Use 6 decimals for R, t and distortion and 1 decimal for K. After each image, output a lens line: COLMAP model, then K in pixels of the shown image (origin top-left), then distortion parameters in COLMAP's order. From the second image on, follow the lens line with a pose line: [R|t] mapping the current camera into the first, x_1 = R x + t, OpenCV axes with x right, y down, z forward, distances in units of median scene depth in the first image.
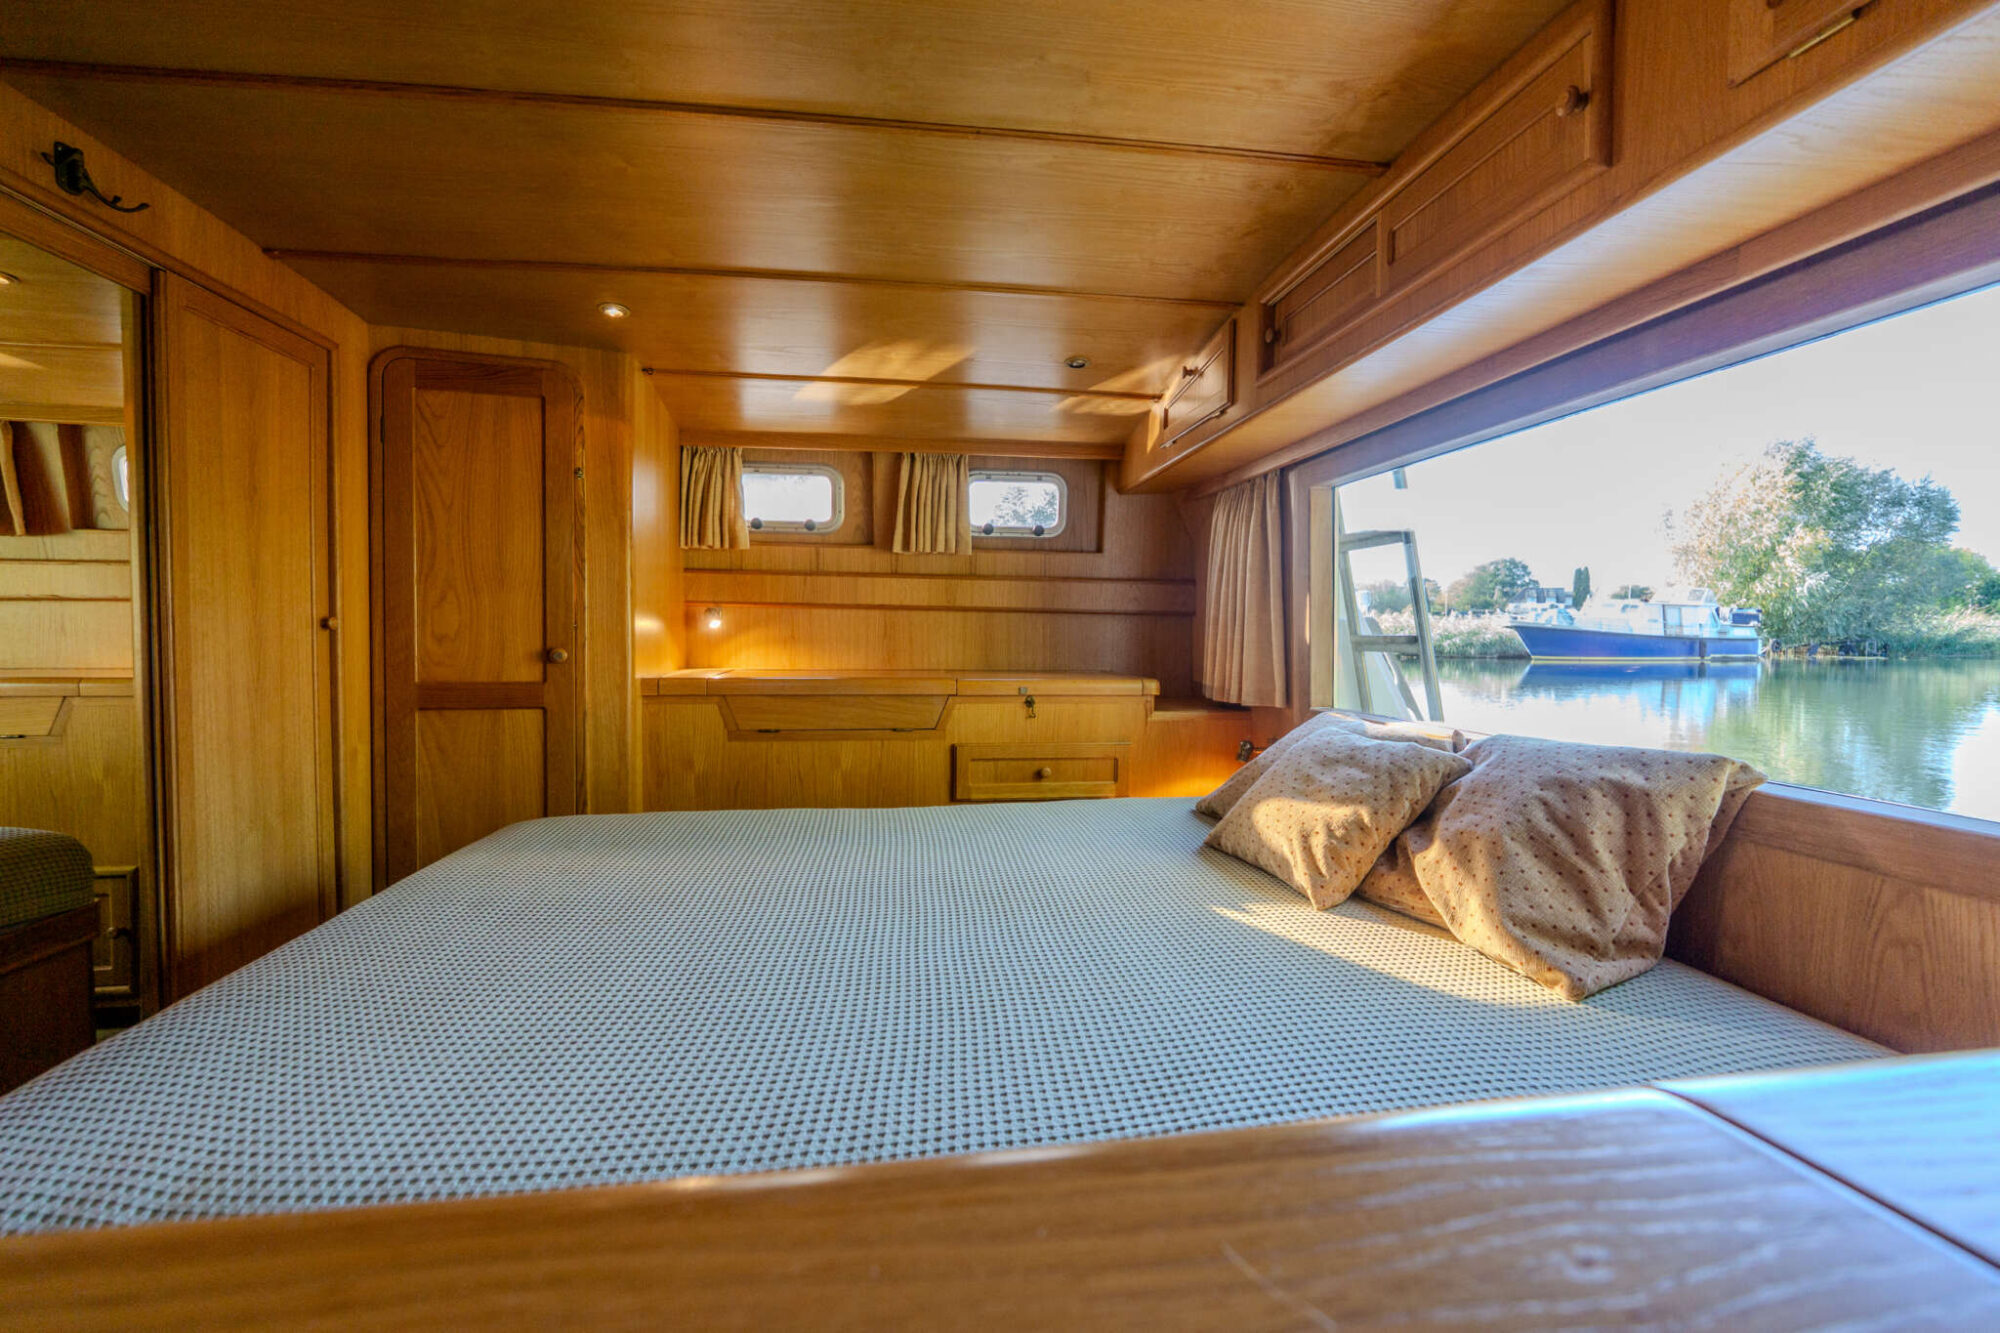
lens RADIAL K [[867.7, 0, 997.3], [0, 867.7, 658.3], [0, 0, 1]] dist [-0.002769, -0.000298]
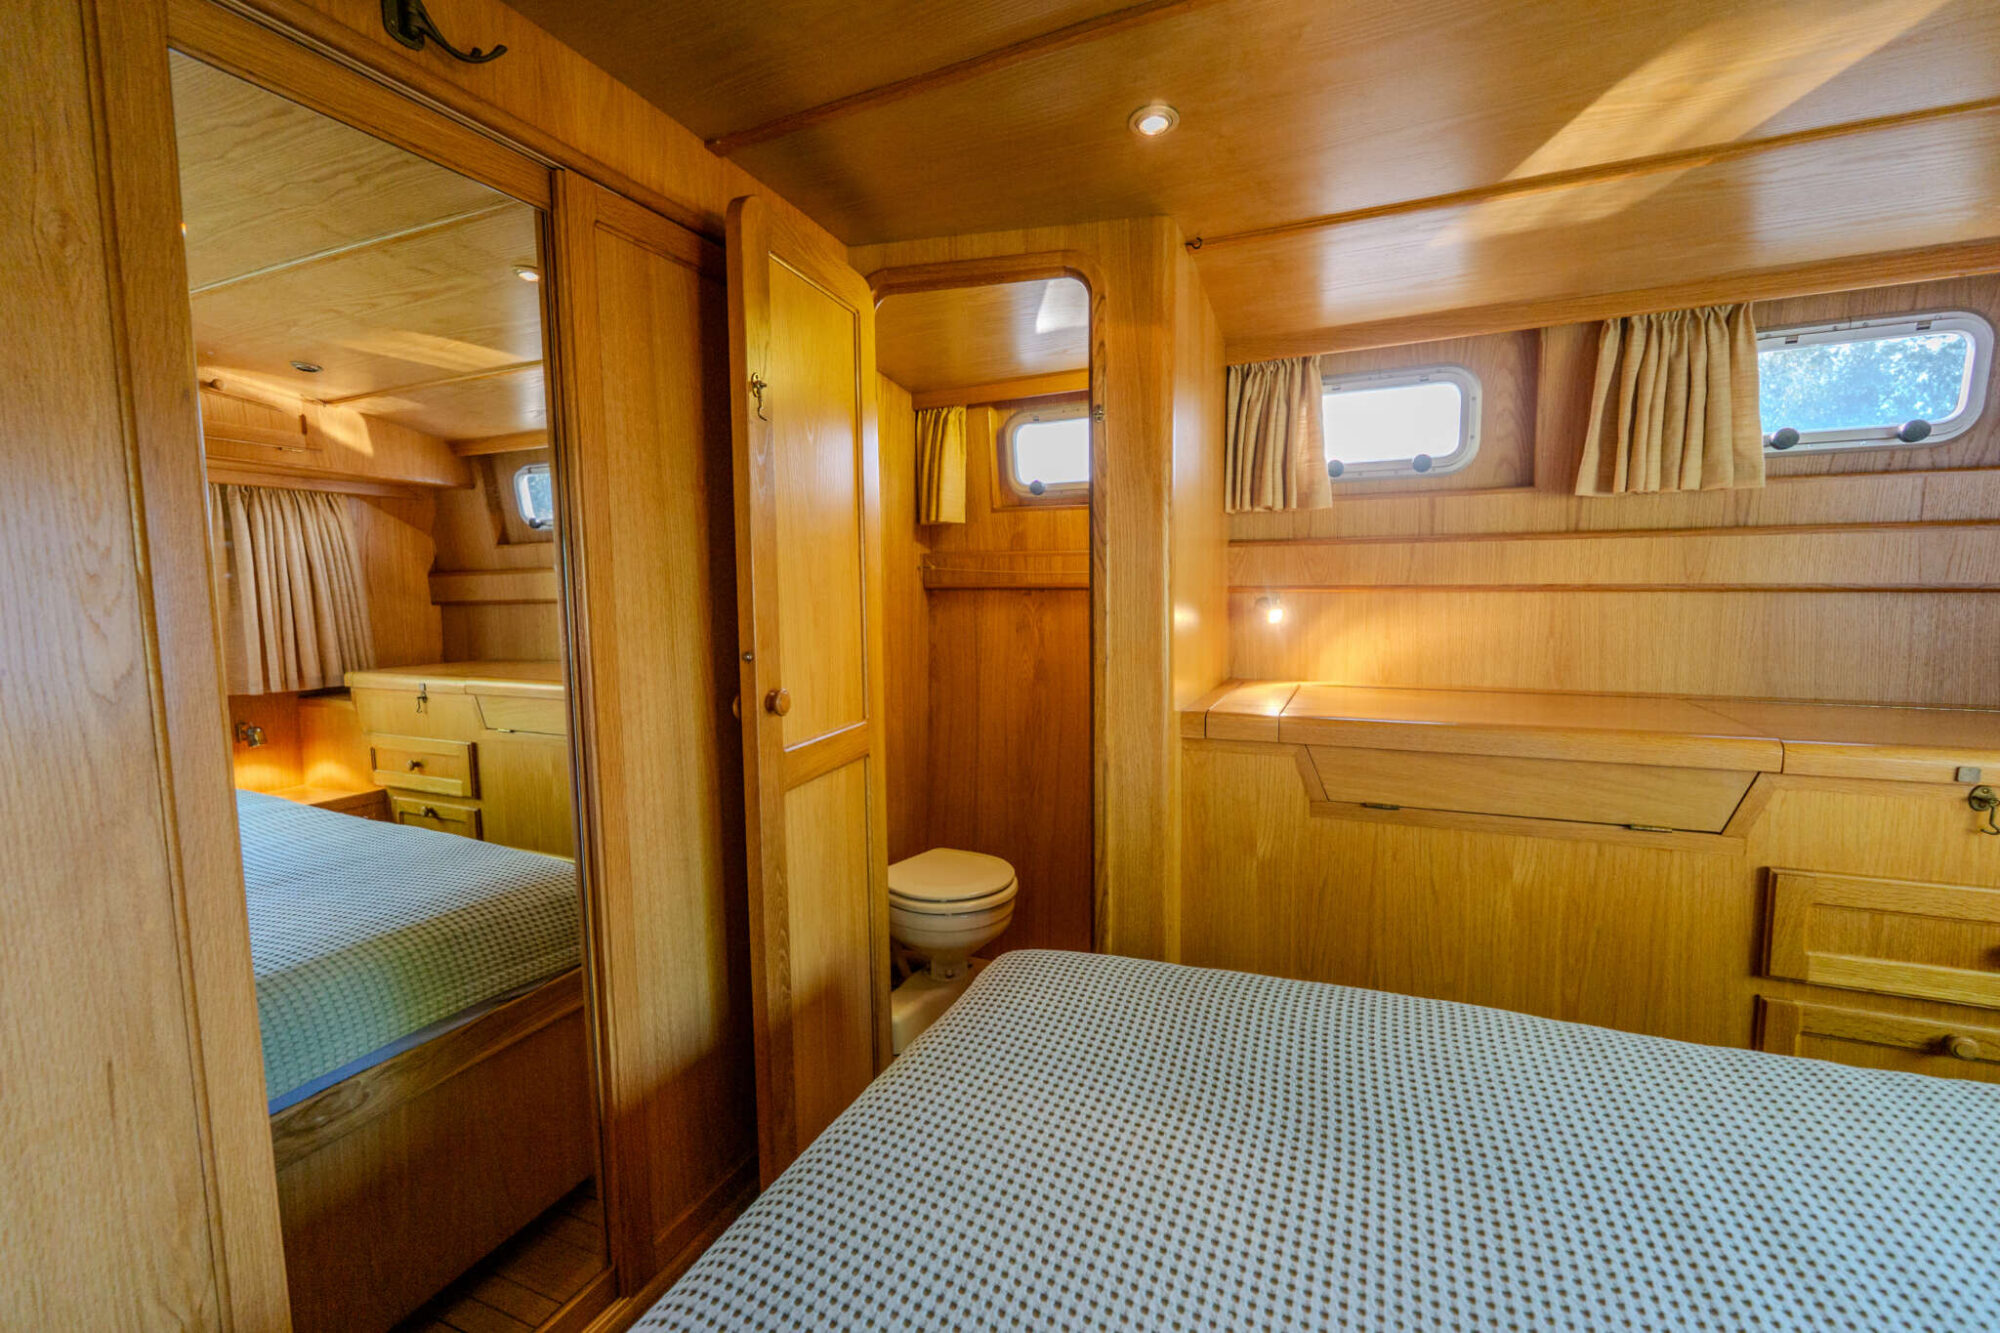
lens RADIAL K [[832.2, 0, 996.2], [0, 832.2, 660.2], [0, 0, 1]] dist [-0.007297, -0.000016]
pose [[0.846436, 0.025398, -0.531885, -0.161659], [0.005908, 0.998353, 0.057073, -0.047499], [0.532458, -0.051451, 0.844891, 0.323028]]
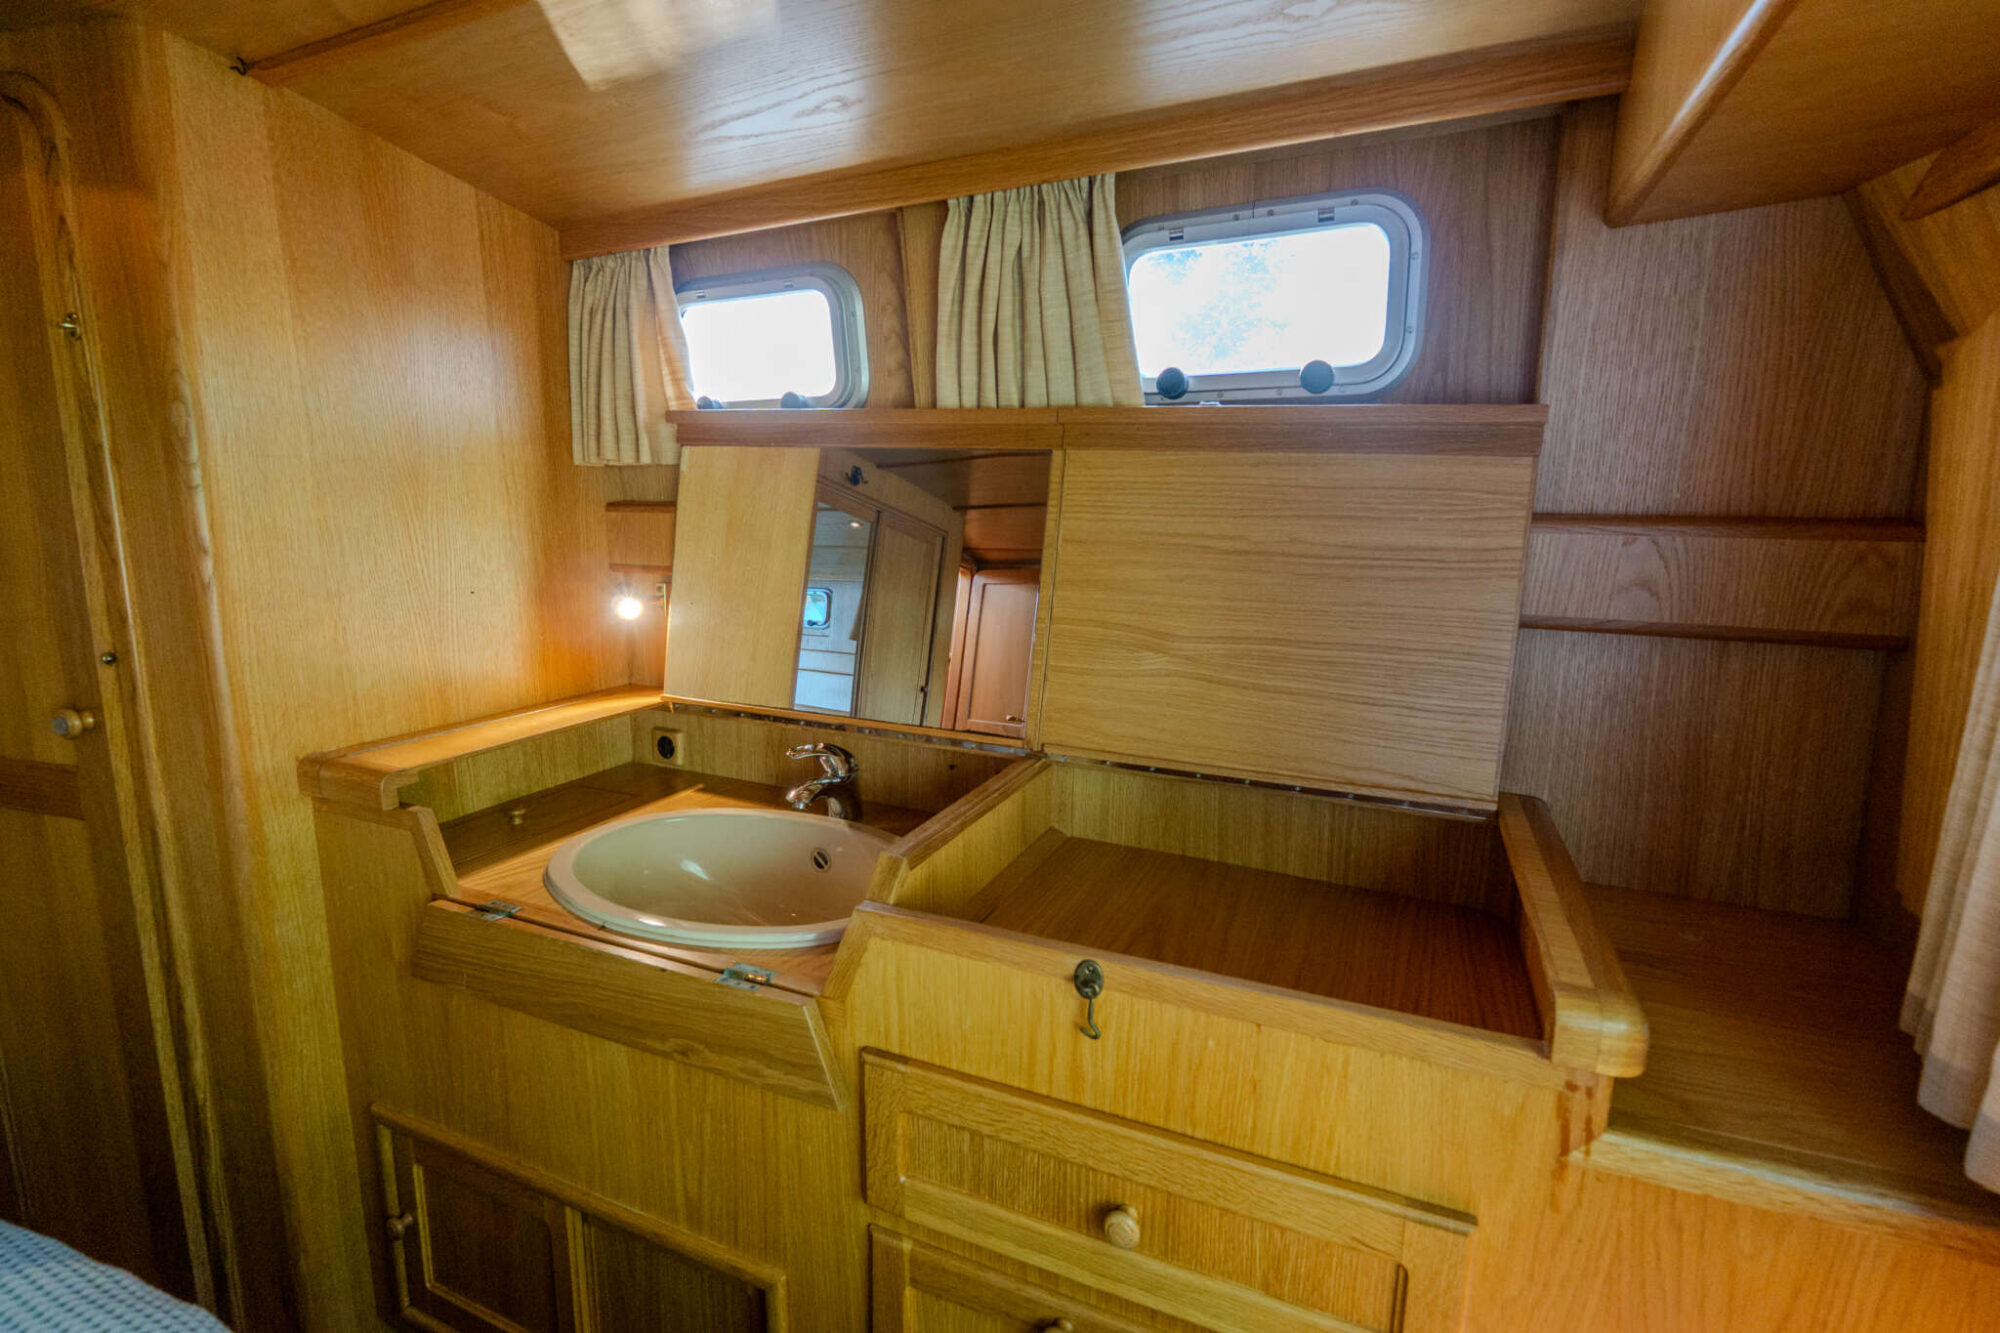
lens RADIAL K [[910.2, 0, 993.0], [0, 910.2, 656.0], [0, 0, 1]] dist [0.000528, 0.000083]
pose [[0.848312, 0.079790, -0.523451, 0.149436], [-0.012444, 0.991312, 0.130940, -0.090791], [0.529351, -0.104564, 0.841935, 0.672886]]
